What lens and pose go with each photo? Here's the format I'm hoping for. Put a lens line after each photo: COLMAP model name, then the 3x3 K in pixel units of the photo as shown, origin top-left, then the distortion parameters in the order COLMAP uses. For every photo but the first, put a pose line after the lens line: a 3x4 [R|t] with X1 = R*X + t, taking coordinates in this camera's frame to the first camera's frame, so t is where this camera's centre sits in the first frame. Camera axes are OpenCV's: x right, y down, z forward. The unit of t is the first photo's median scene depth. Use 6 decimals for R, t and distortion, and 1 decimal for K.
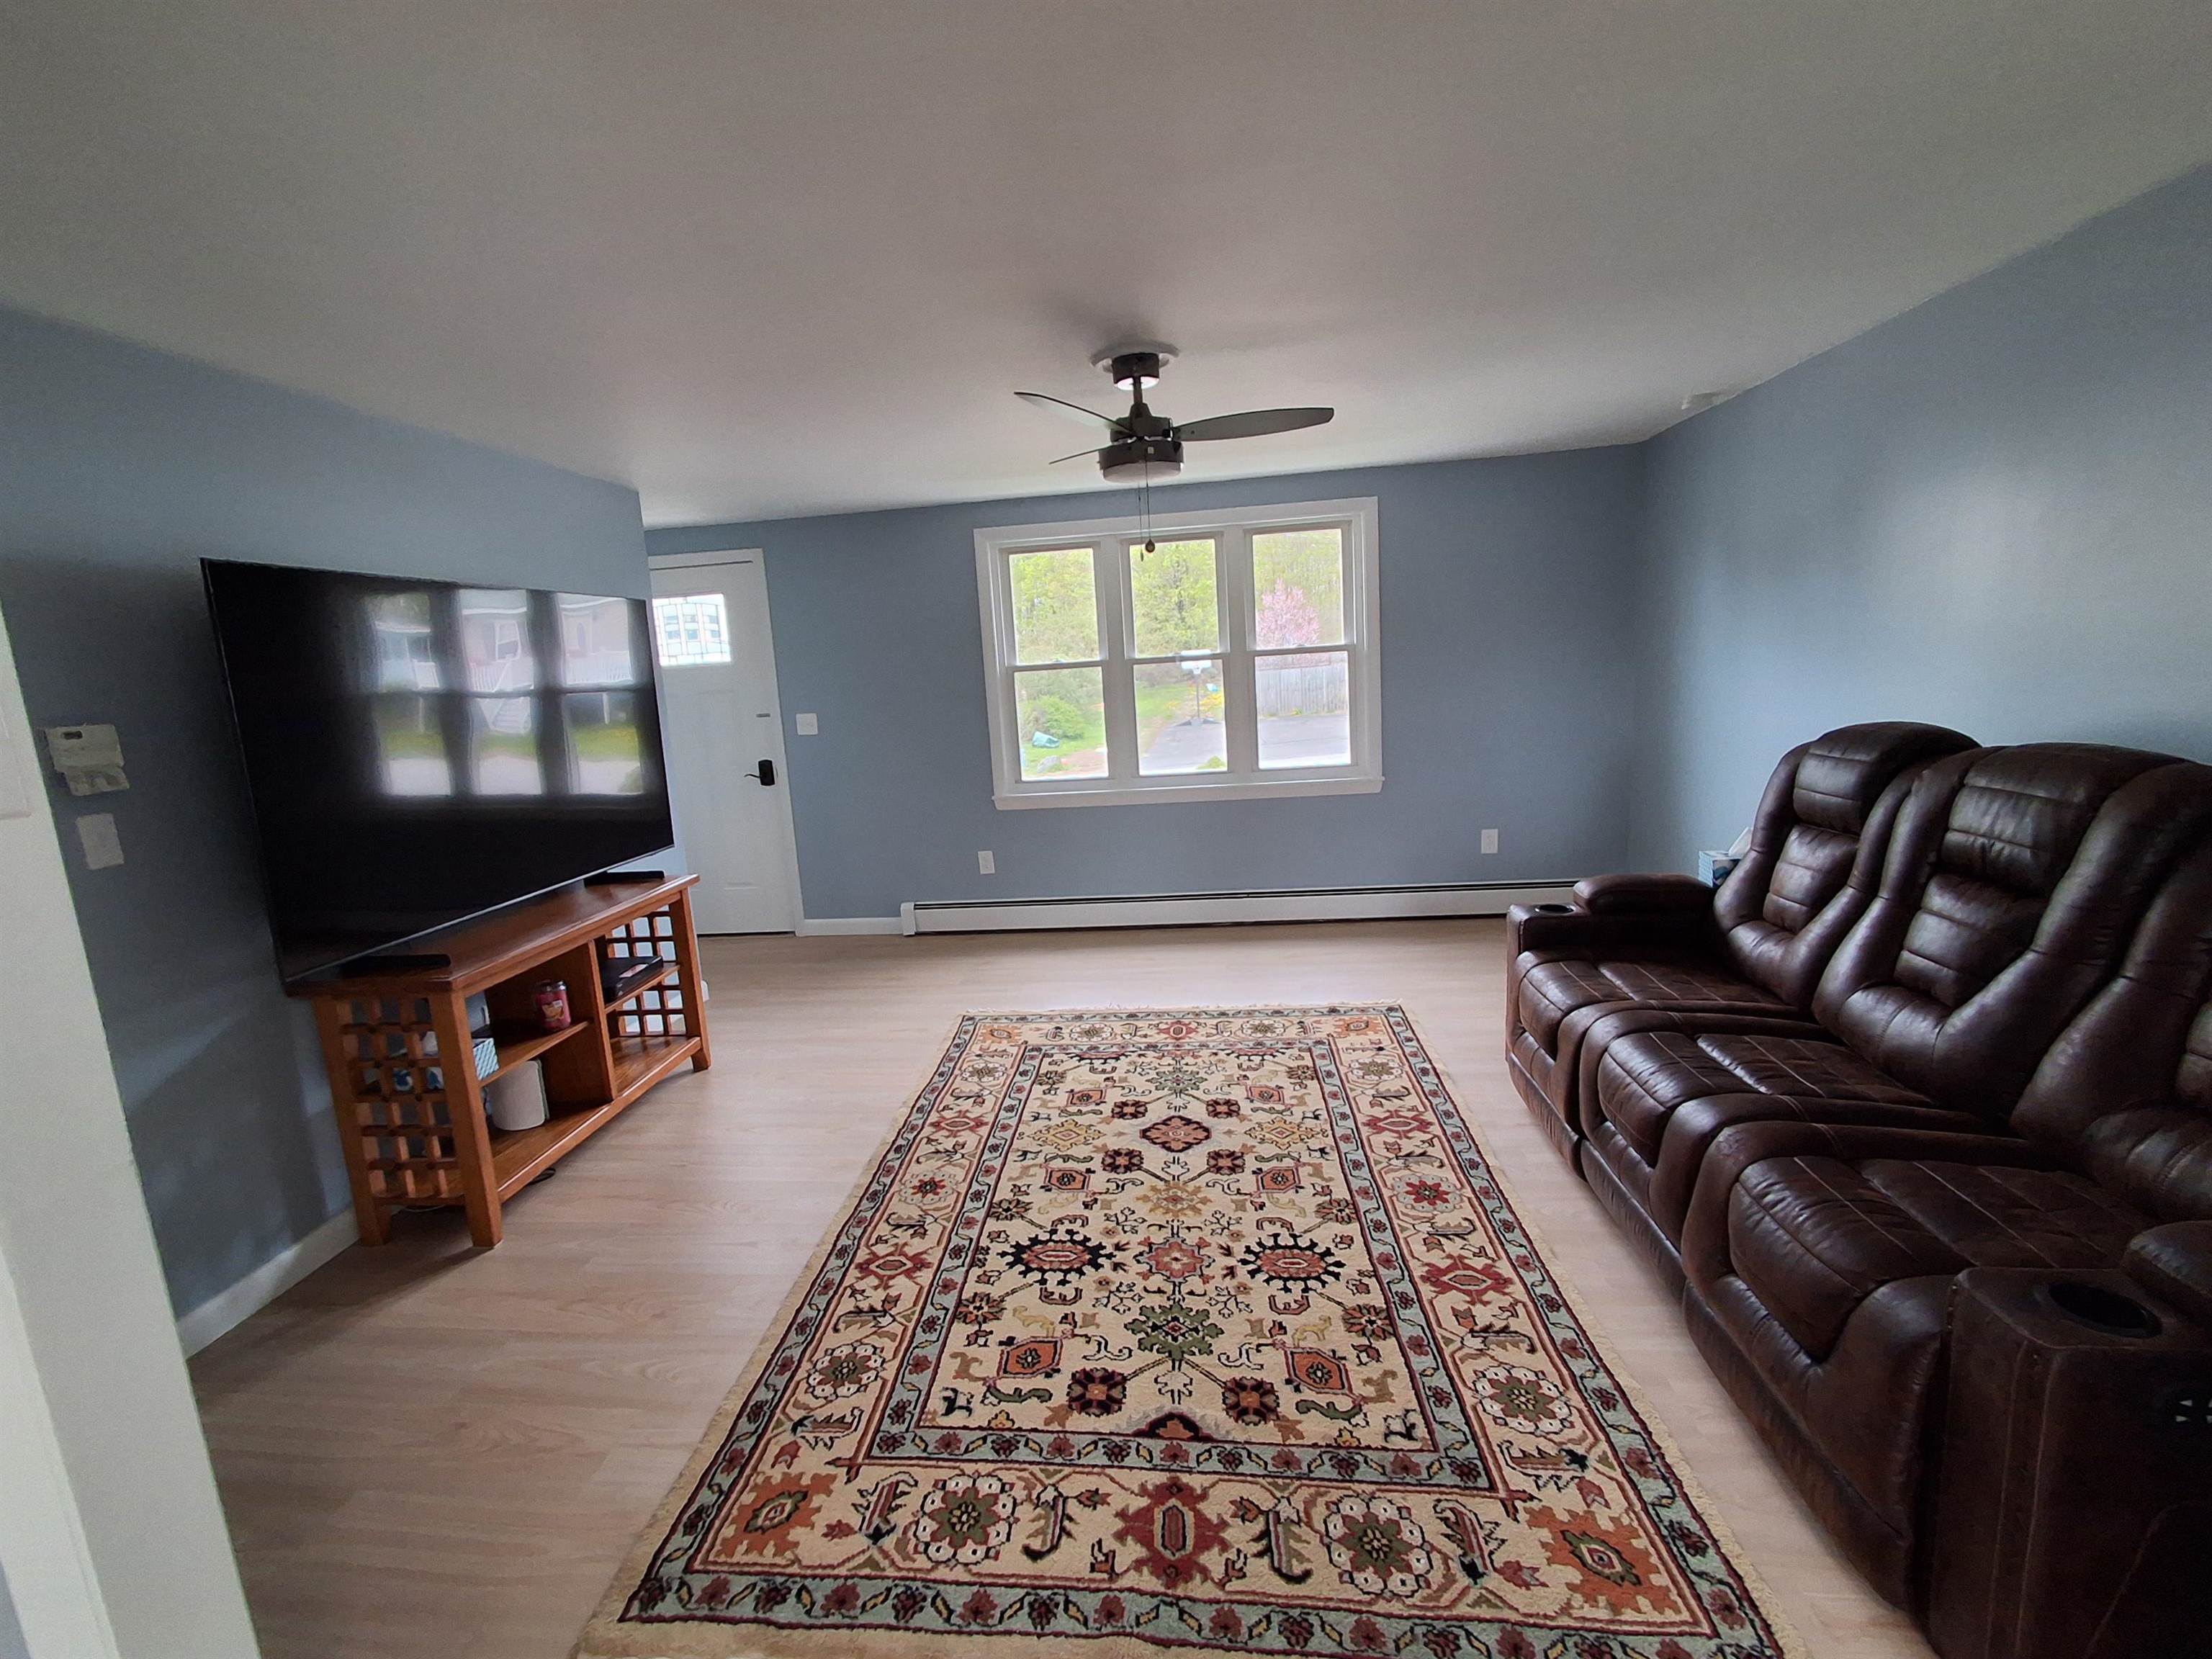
lens RADIAL K [[1000.2, 0, 1089.0], [0, 1000.2, 833.9], [0, 0, 1]] dist [-0.005073, 0.006920]
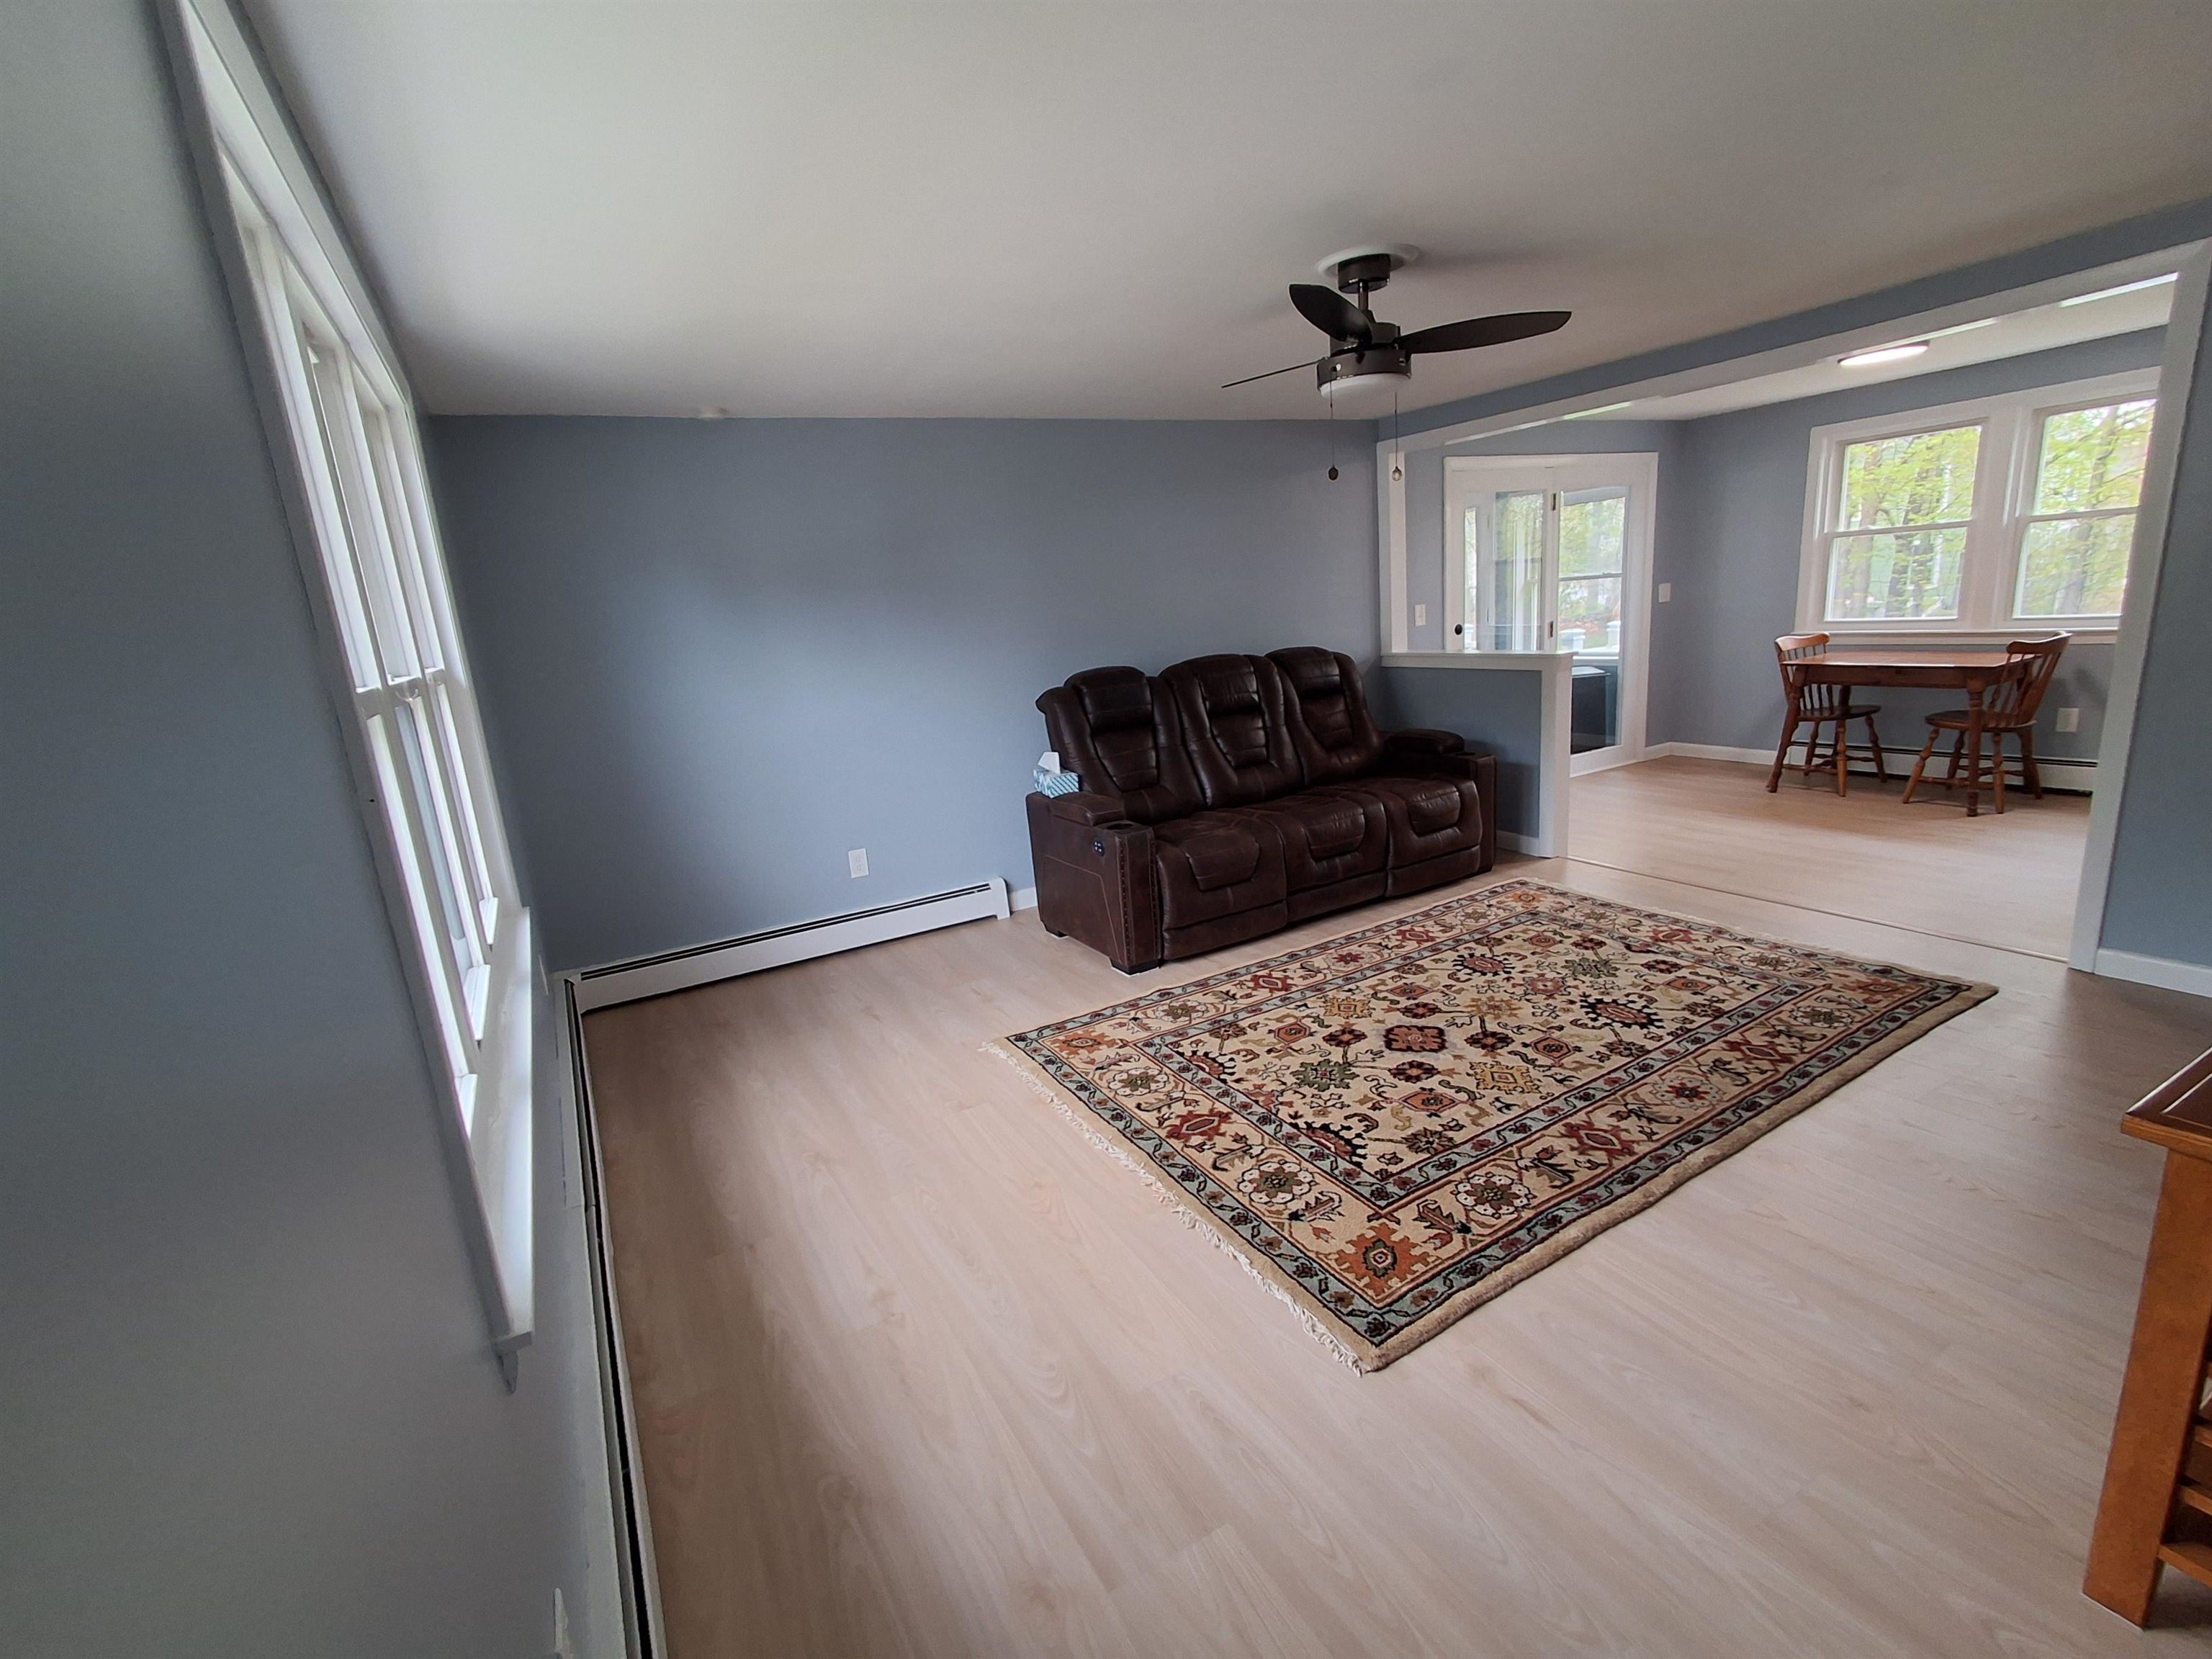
lens RADIAL K [[1000.2, 0, 1089.0], [0, 1000.2, 833.9], [0, 0, 1]] dist [-0.005073, 0.006920]
pose [[-0.567804, -0.078557, 0.819407, -0.581074], [0.259716, 0.927495, 0.268888, -0.282363], [-0.781119, 0.365488, -0.506233, 1.770834]]
